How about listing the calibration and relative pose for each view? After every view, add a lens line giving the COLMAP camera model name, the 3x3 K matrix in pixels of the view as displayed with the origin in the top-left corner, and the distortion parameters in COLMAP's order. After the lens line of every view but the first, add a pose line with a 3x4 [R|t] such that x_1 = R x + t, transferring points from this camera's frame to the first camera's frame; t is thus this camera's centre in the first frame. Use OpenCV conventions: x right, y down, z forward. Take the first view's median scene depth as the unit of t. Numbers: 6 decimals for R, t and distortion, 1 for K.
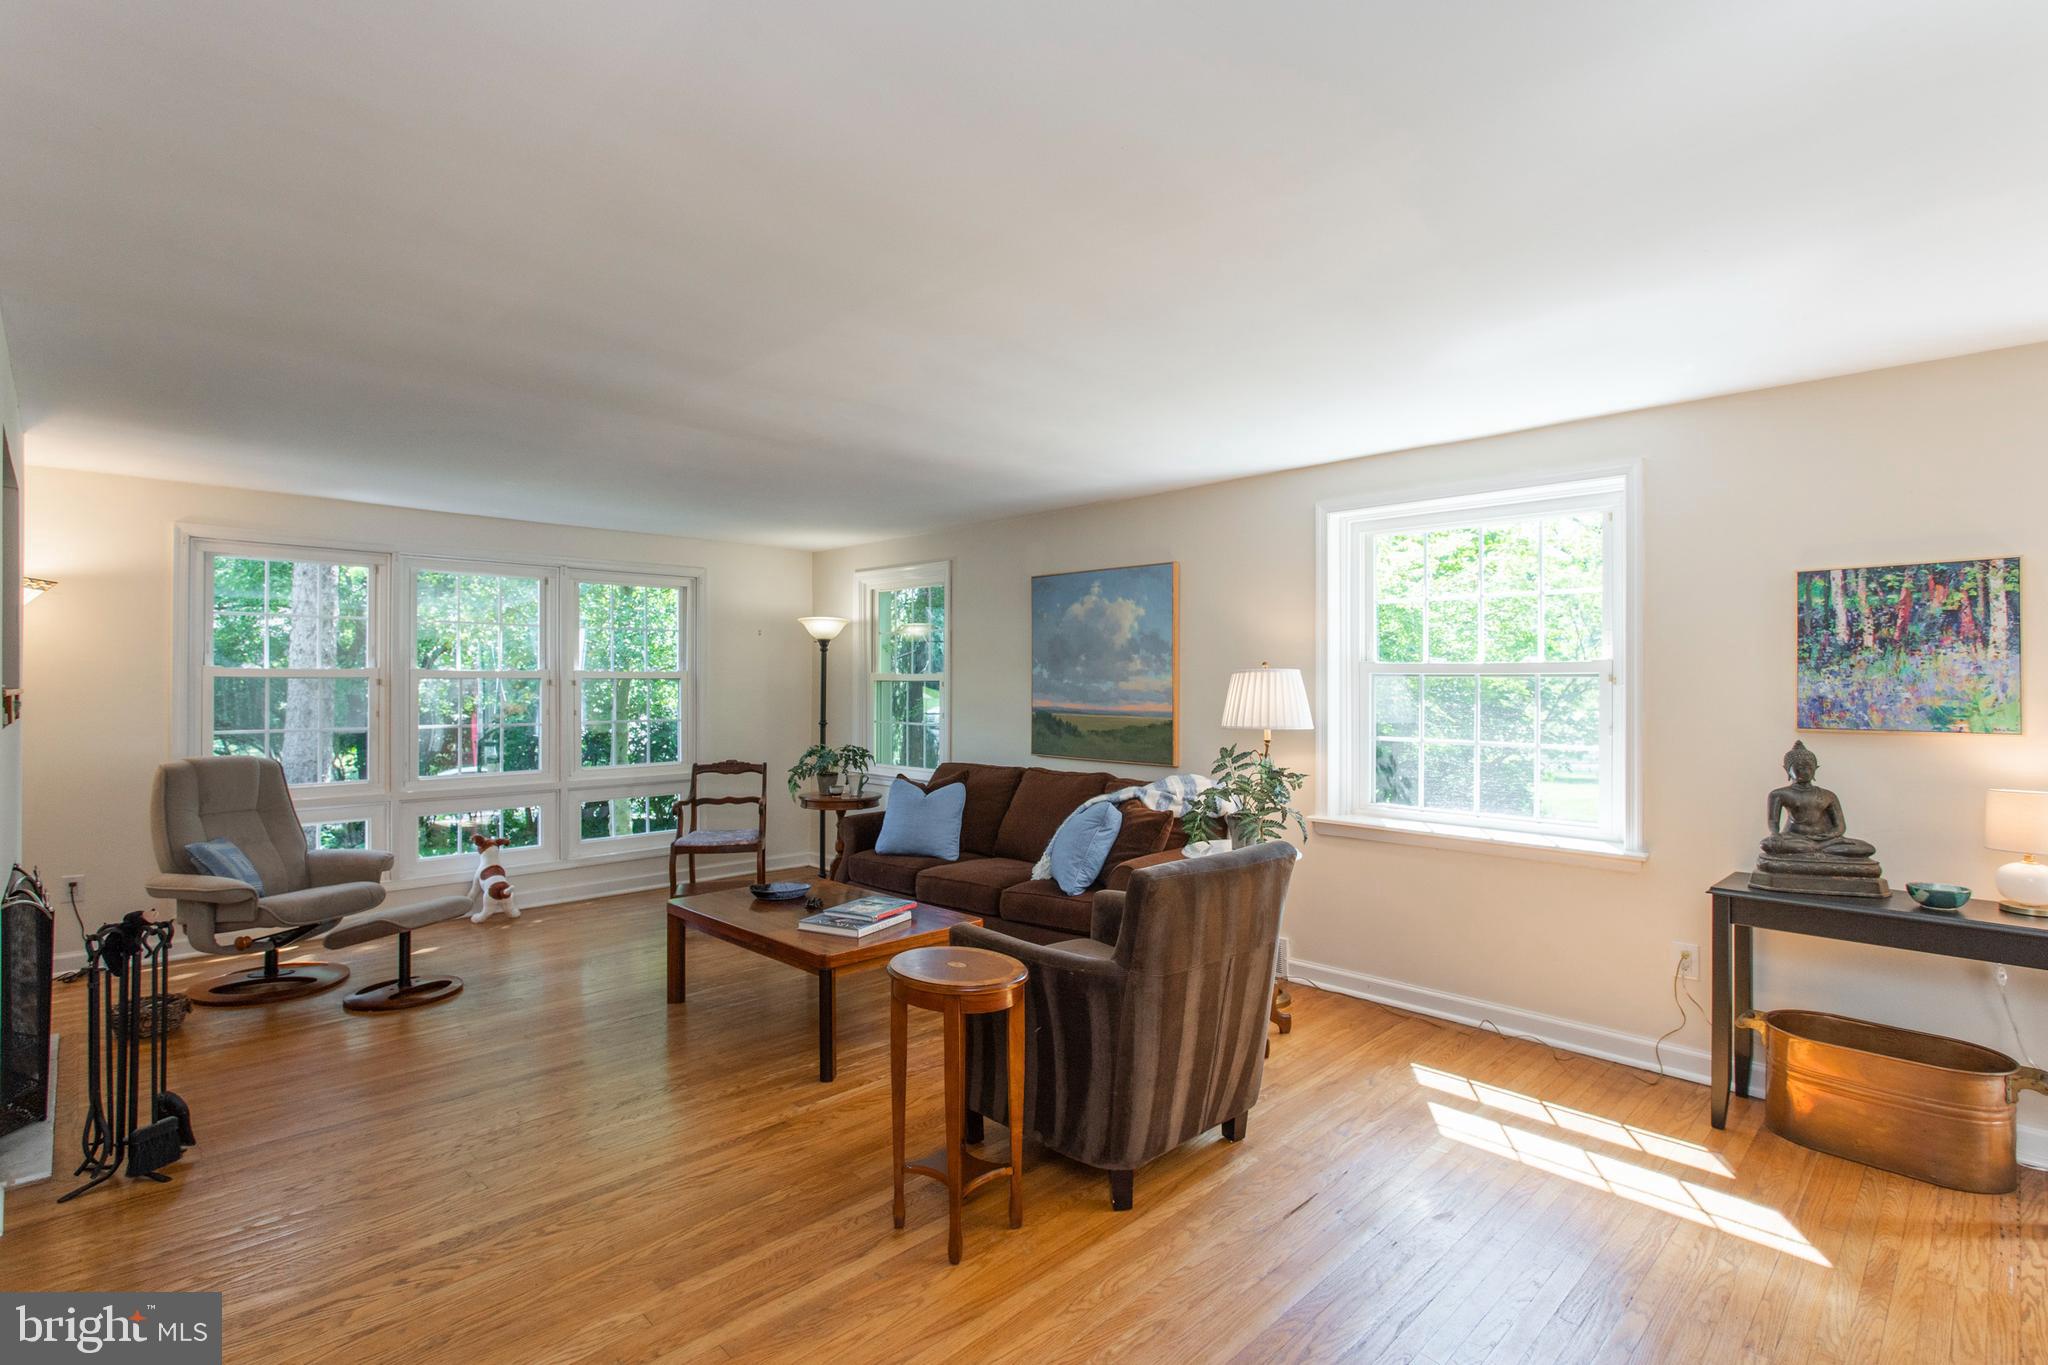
lens RADIAL K [[977.6, 0, 1026.6], [0, 977.6, 673.6], [0, 0, 1]] dist [-0.000967, 0.003066]
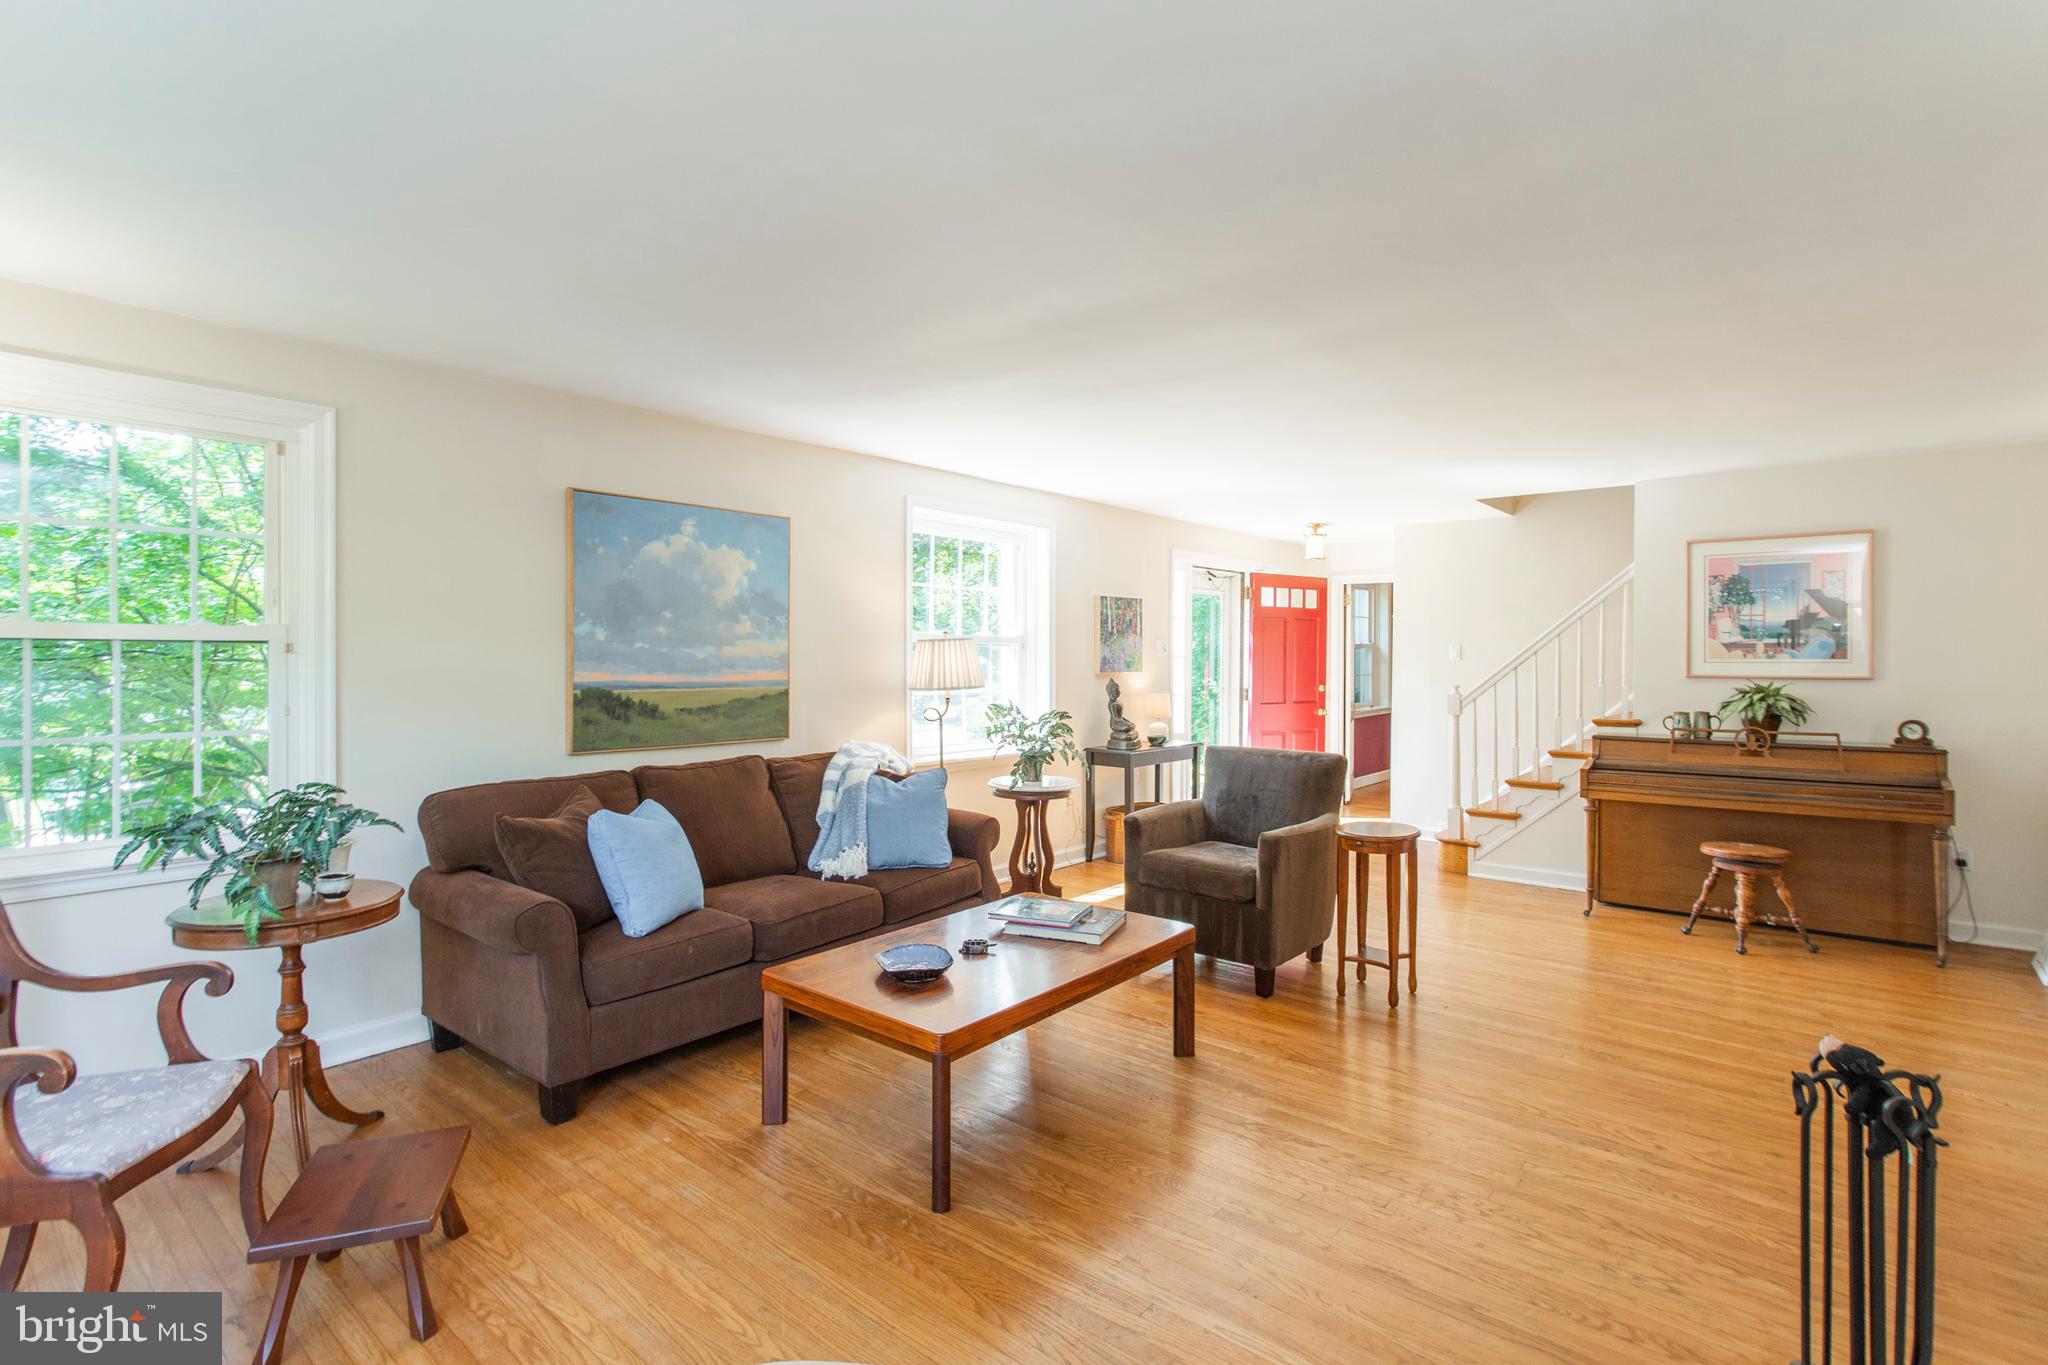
lens RADIAL K [[977.6, 0, 1033.2], [0, 977.6, 668.0], [0, 0, 1]] dist [-0.000967, 0.003066]
pose [[-0.096472, -0.021356, 0.995107, -0.766215], [-0.016951, 0.999660, 0.019810, 0.005620], [-0.995191, -0.014957, -0.096801, 0.827390]]
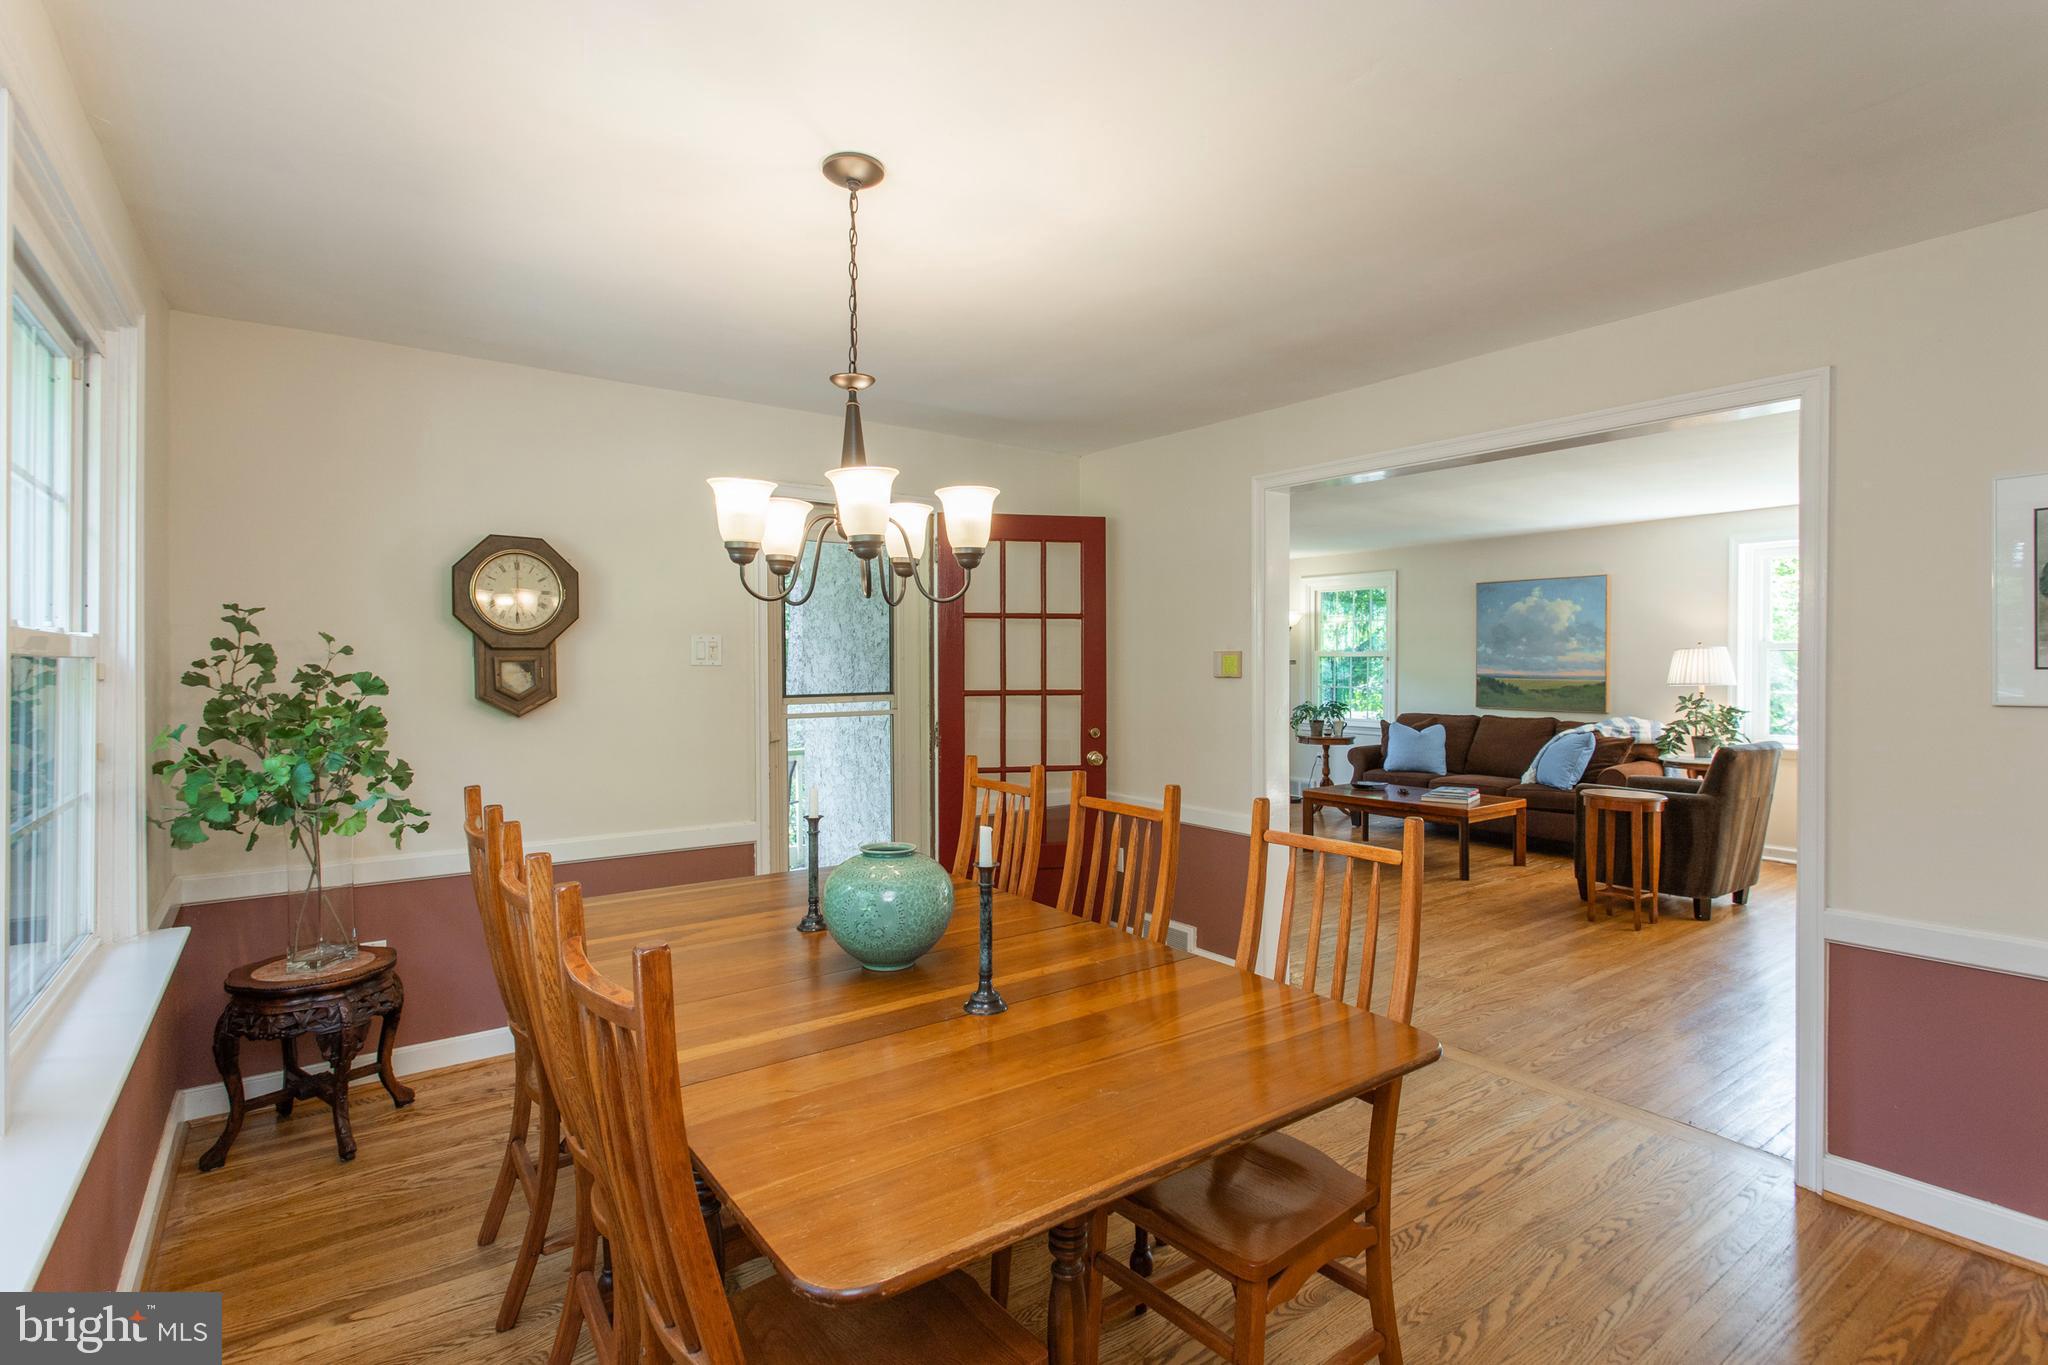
lens RADIAL K [[977.6, 0, 1023.2], [0, 977.6, 683.7], [0, 0, 1]] dist [-0.000967, 0.003066]
pose [[0.987832, -0.003459, -0.155483, -0.475305], [0.008754, 0.999404, 0.033380, -0.006420], [0.155275, -0.034335, 0.987274, -0.581414]]
